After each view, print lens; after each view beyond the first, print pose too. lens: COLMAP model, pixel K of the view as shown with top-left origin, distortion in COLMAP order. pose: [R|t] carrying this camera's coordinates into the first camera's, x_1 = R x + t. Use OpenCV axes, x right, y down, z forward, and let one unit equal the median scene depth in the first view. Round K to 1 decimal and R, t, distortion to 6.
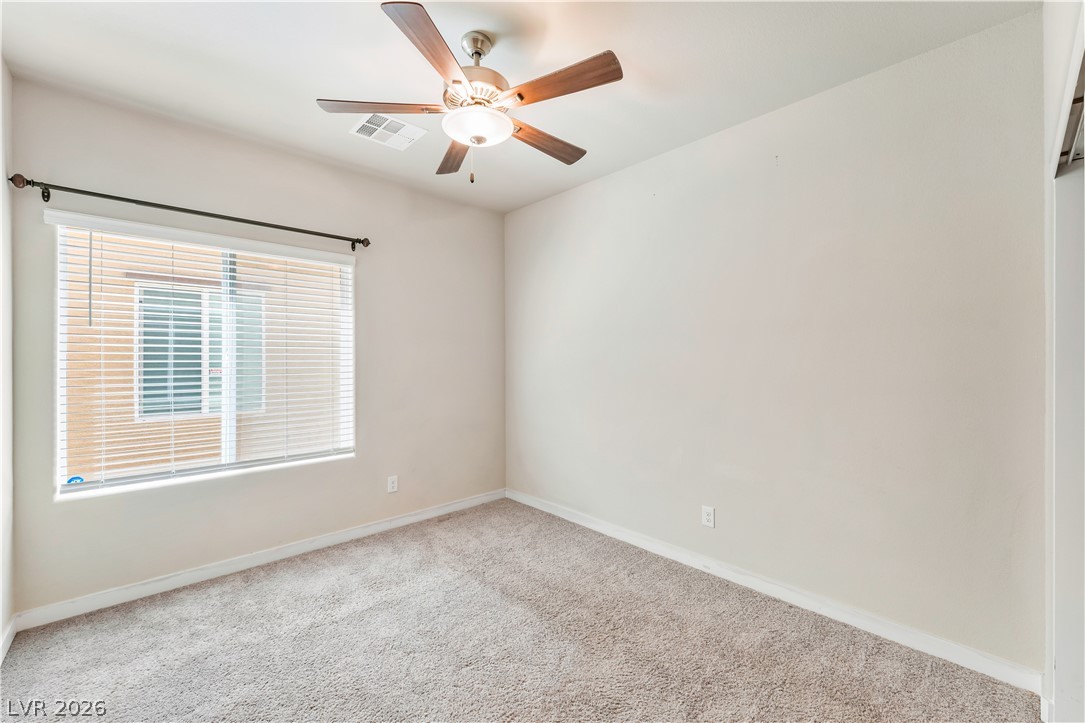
lens RADIAL K [[440.5, 0, 541.3], [0, 440.5, 351.7], [0, 0, 1]] dist [-0.003698, 0.000259]
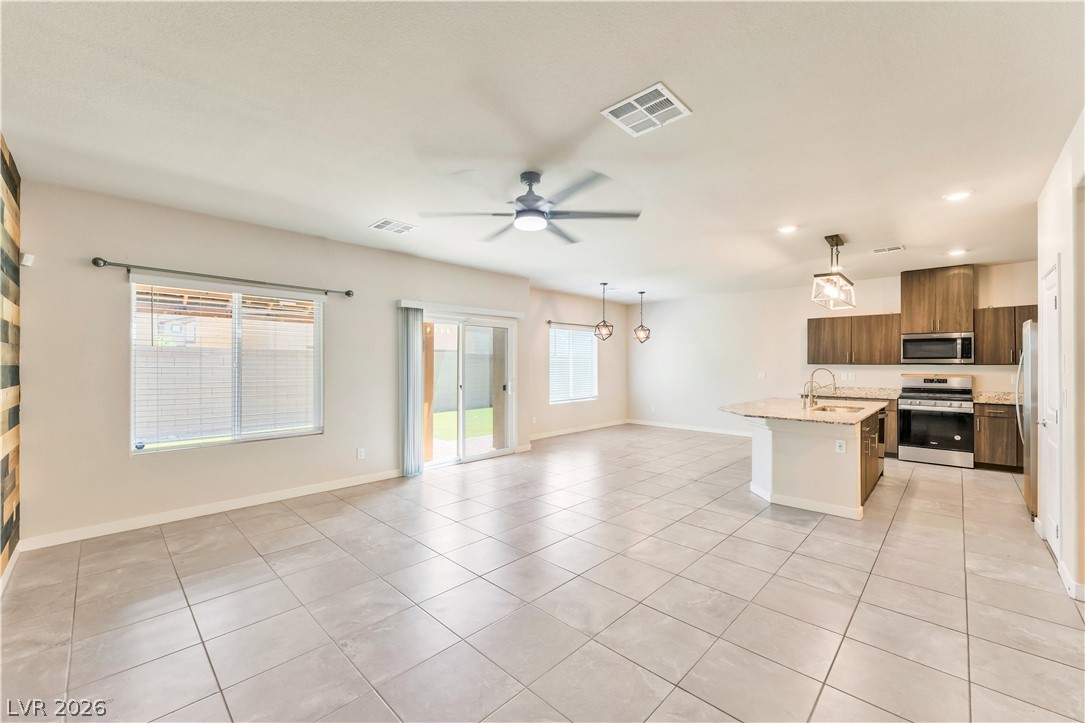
lens RADIAL K [[429.9, 0, 543.1], [0, 429.9, 365.8], [0, 0, 1]] dist [-0.003922, -0.000215]
pose [[0.998649, 0.006793, 0.051520, -0.917321], [-0.008349, 0.999514, 0.030043, -0.059464], [-0.051291, -0.030432, 0.998220, -1.744573]]
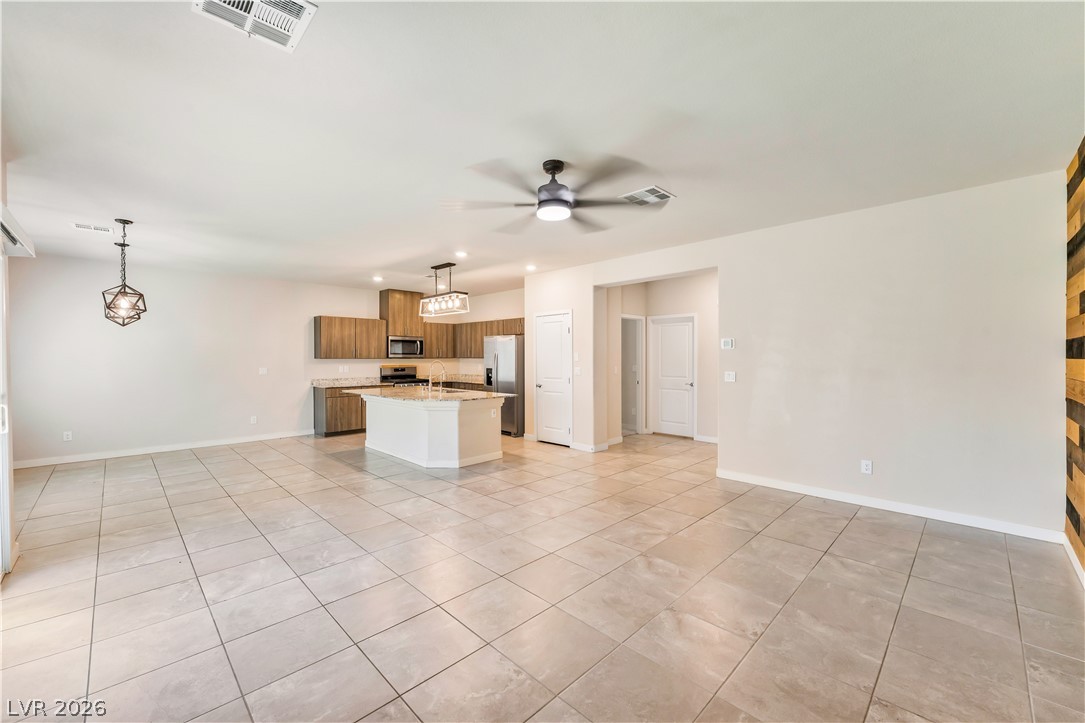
lens RADIAL K [[433.2, 0, 542.5], [0, 433.2, 361.5], [0, 0, 1]] dist [-0.001516, -0.000204]
pose [[-0.027807, -0.002820, 0.999609, -1.806090], [-0.021124, 0.999774, 0.002233, -0.028571], [-0.999390, -0.021054, -0.027860, -0.772821]]
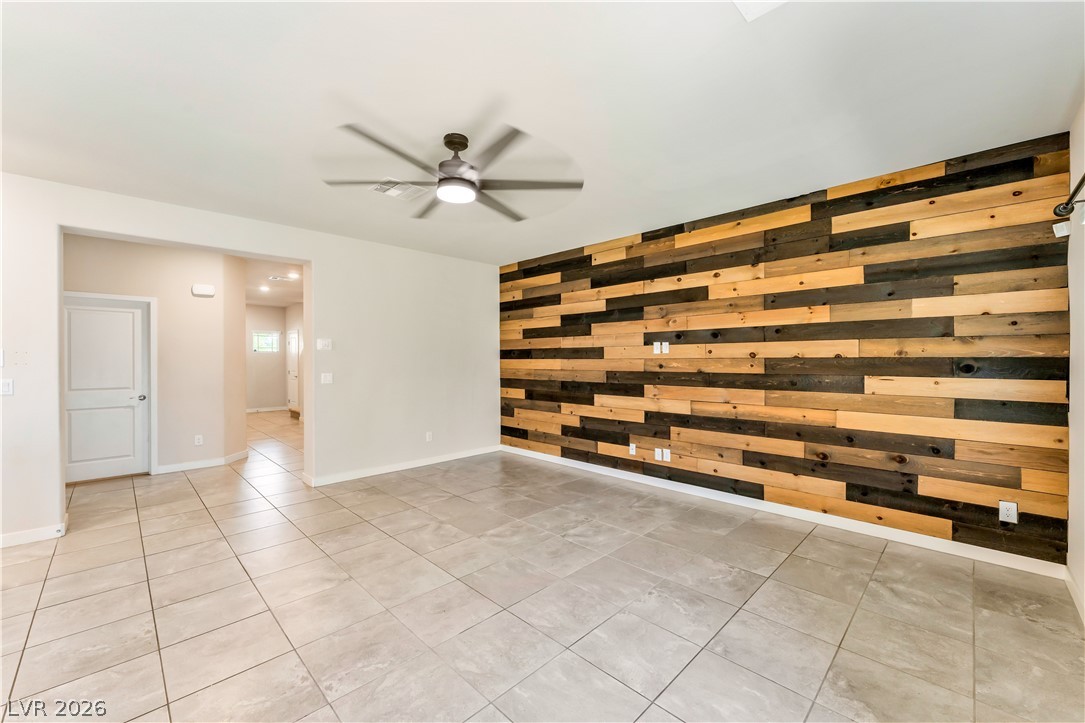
lens RADIAL K [[433.2, 0, 542.5], [0, 433.2, 361.5], [0, 0, 1]] dist [-0.001516, -0.000204]
pose [[-0.999417, 0.009623, -0.032744, -1.028674], [0.010201, 0.999794, -0.017533, -0.011480], [0.032569, -0.017857, -0.999310, -0.008636]]
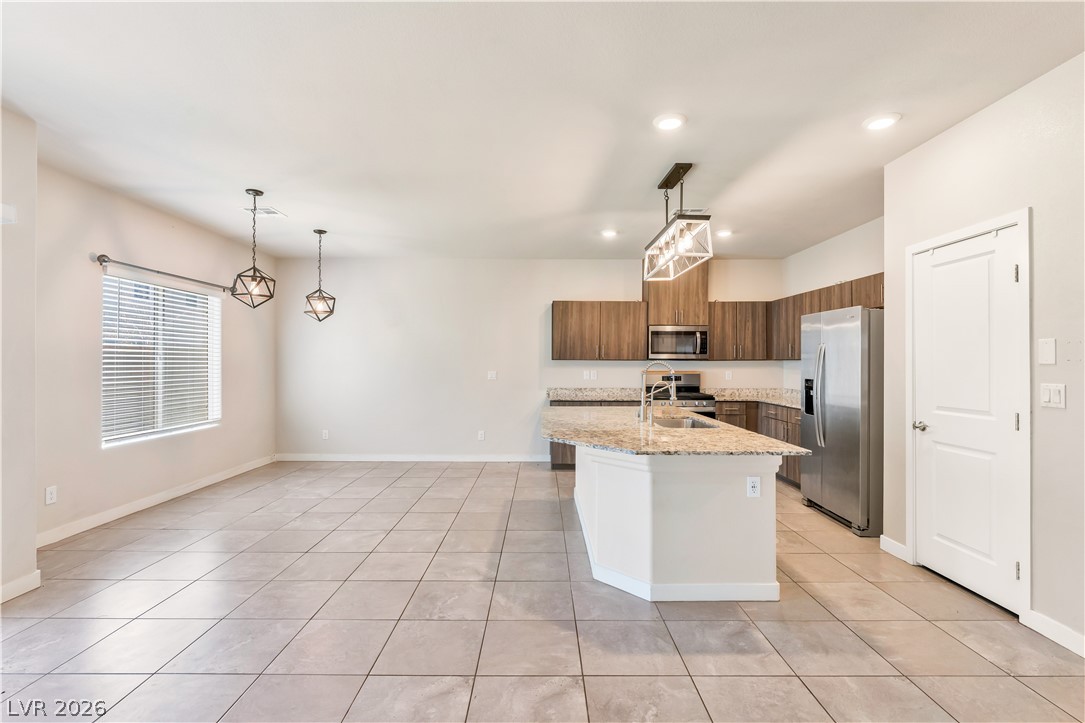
lens RADIAL K [[494.7, 0, 541.0], [0, 494.7, 361.1], [0, 0, 1]] dist [-0.002360, -0.000475]
pose [[0.684252, 0.012523, 0.729138, -0.902112], [-0.025361, 0.999656, 0.006631, -0.020087], [-0.728805, -0.023029, 0.684334, -0.933260]]
